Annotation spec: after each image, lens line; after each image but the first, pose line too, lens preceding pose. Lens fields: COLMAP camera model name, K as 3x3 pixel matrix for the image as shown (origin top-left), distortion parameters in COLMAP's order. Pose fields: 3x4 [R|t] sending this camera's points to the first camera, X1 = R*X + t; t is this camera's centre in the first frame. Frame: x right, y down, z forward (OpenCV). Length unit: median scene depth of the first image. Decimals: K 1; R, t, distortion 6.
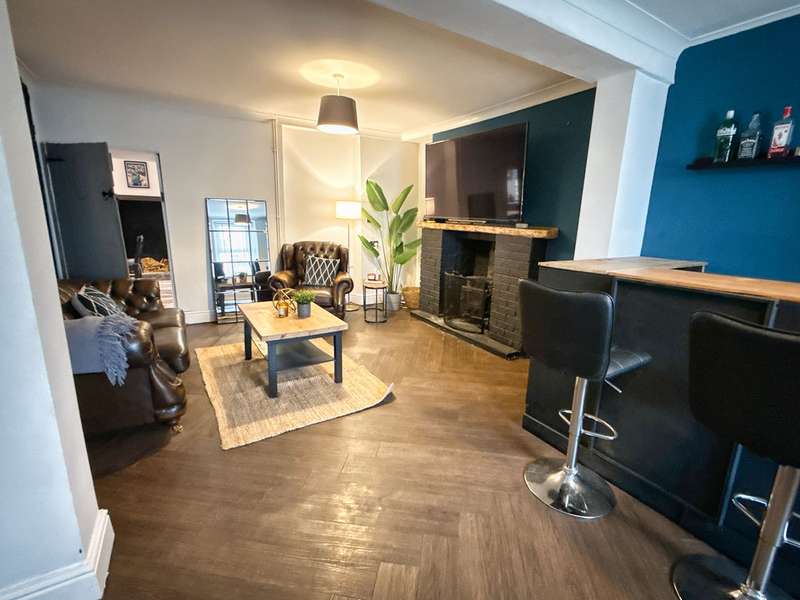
lens RADIAL K [[367.4, 0, 400.5], [0, 367.4, 298.2], [0, 0, 1]] dist [-0.001274, -0.000172]
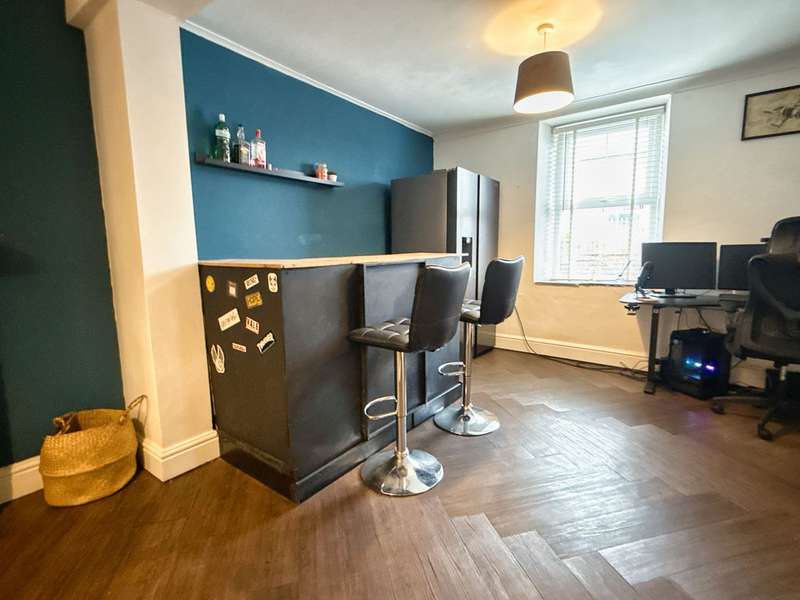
lens RADIAL K [[367.4, 0, 400.5], [0, 367.4, 298.2], [0, 0, 1]] dist [-0.001274, -0.000172]
pose [[-0.365178, -0.145666, 0.919471, -0.138440], [0.203089, 0.951428, 0.231388, -0.059632], [-0.908515, 0.271232, -0.317857, 0.412938]]
